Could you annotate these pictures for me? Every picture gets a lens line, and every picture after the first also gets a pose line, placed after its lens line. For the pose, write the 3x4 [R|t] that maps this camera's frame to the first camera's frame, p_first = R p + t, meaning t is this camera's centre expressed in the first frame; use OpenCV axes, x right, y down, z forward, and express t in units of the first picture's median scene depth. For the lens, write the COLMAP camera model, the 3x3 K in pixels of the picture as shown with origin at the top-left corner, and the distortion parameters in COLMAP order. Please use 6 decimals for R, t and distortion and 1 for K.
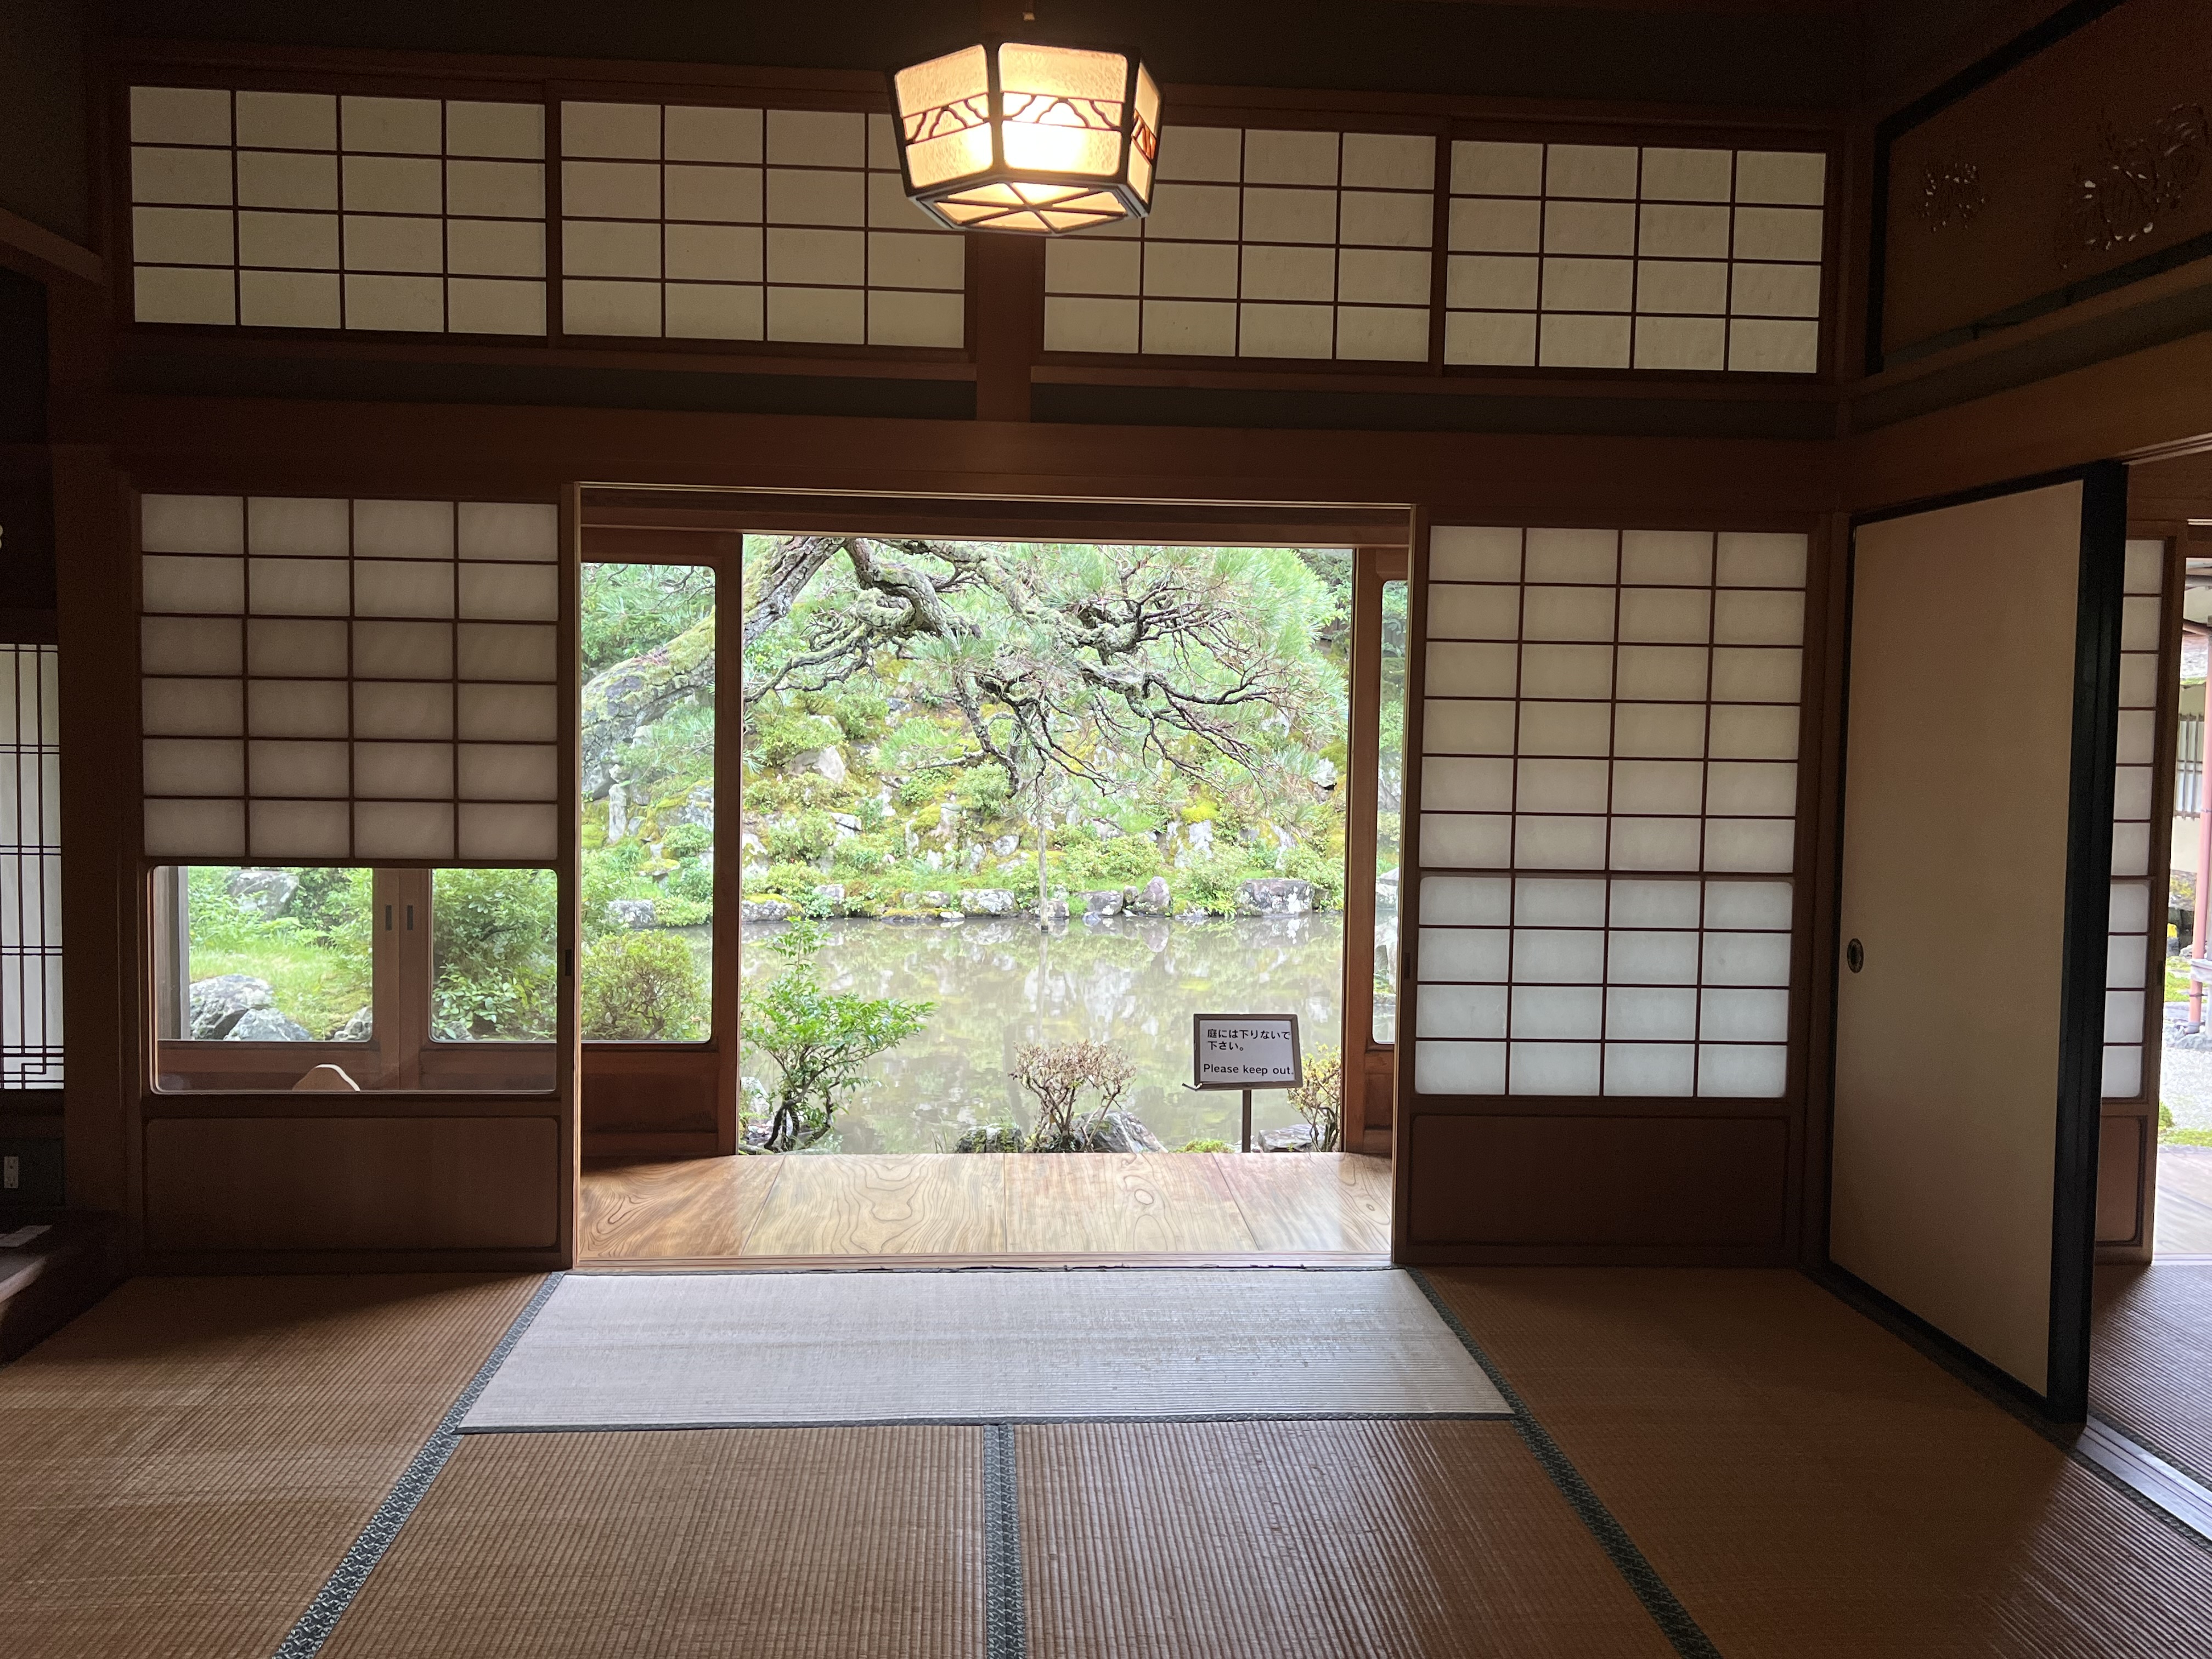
lens RADIAL K [[1902.9, 0, 1183.7], [0, 1902.9, 835.7], [0, 0, 1]] dist [0.006771, 0.000087]
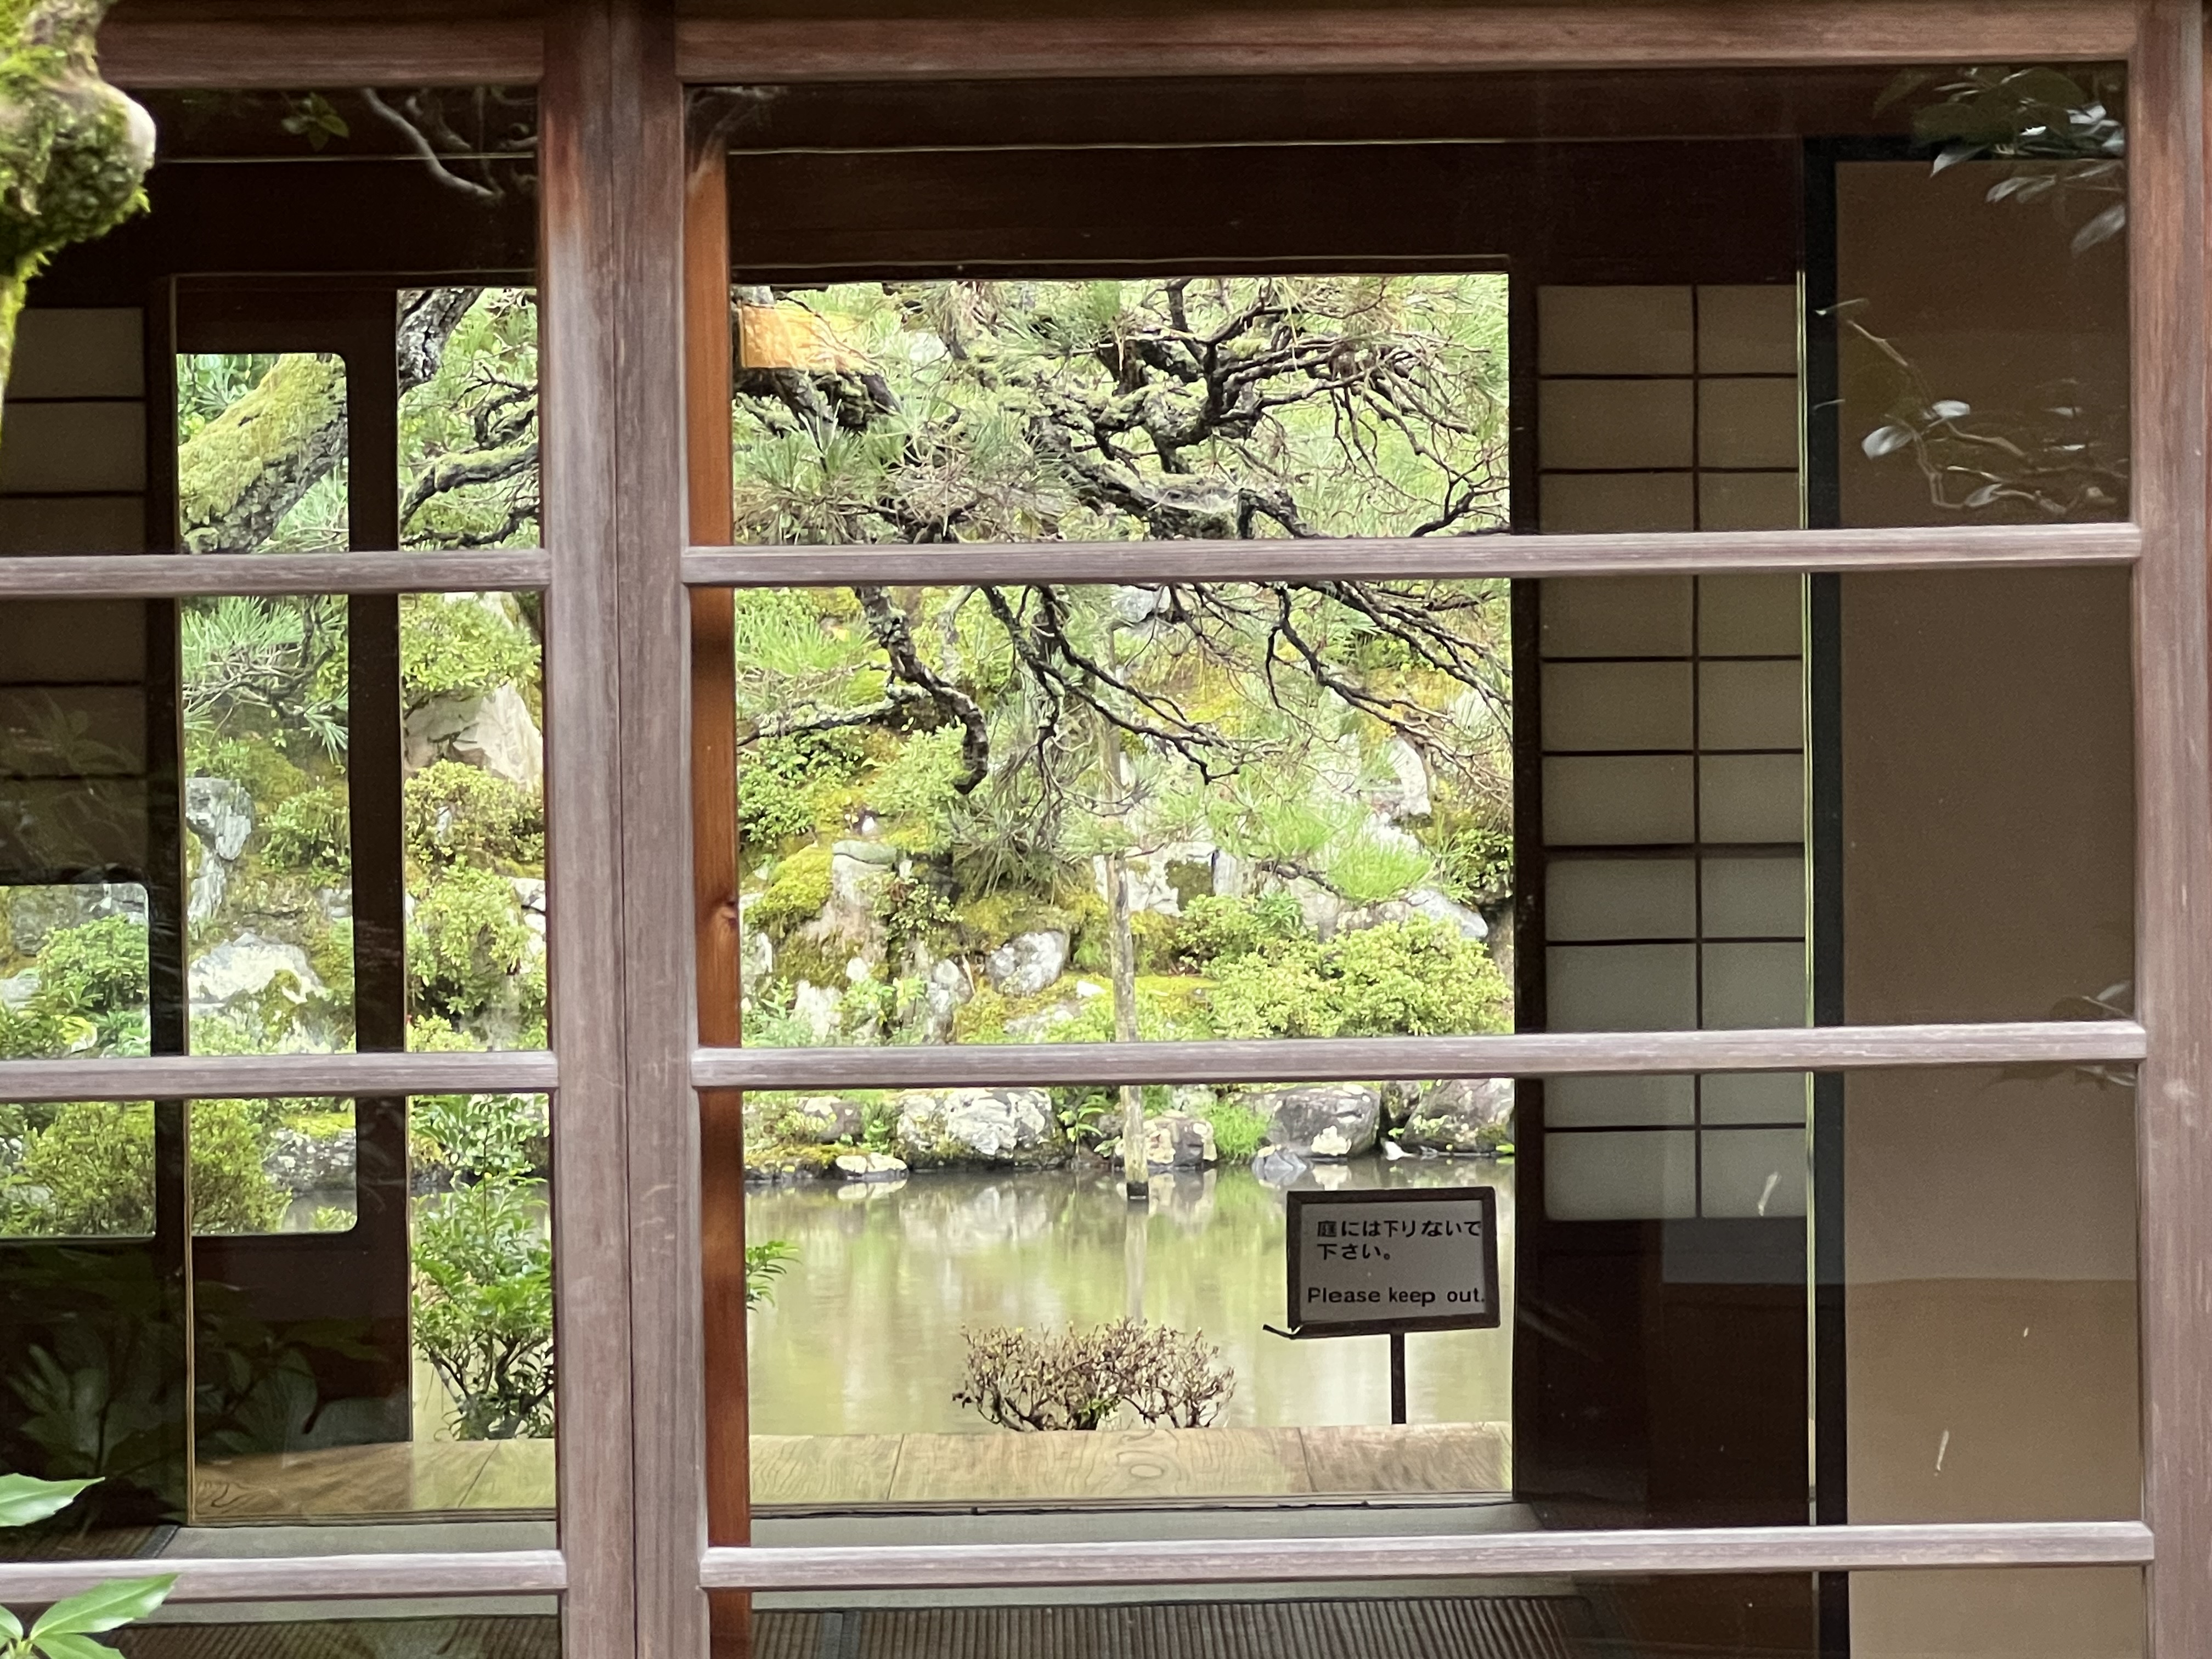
lens RADIAL K [[7619.7, 0, 1106.0], [0, 7619.7, 829.5], [0, 0, 1]] dist [-0.183589, 0.900699]
pose [[0.994708, -0.029225, -0.098502, 0.056216], [0.026849, 0.999318, -0.025354, 0.017291], [0.099175, 0.022575, 0.994814, -0.355135]]
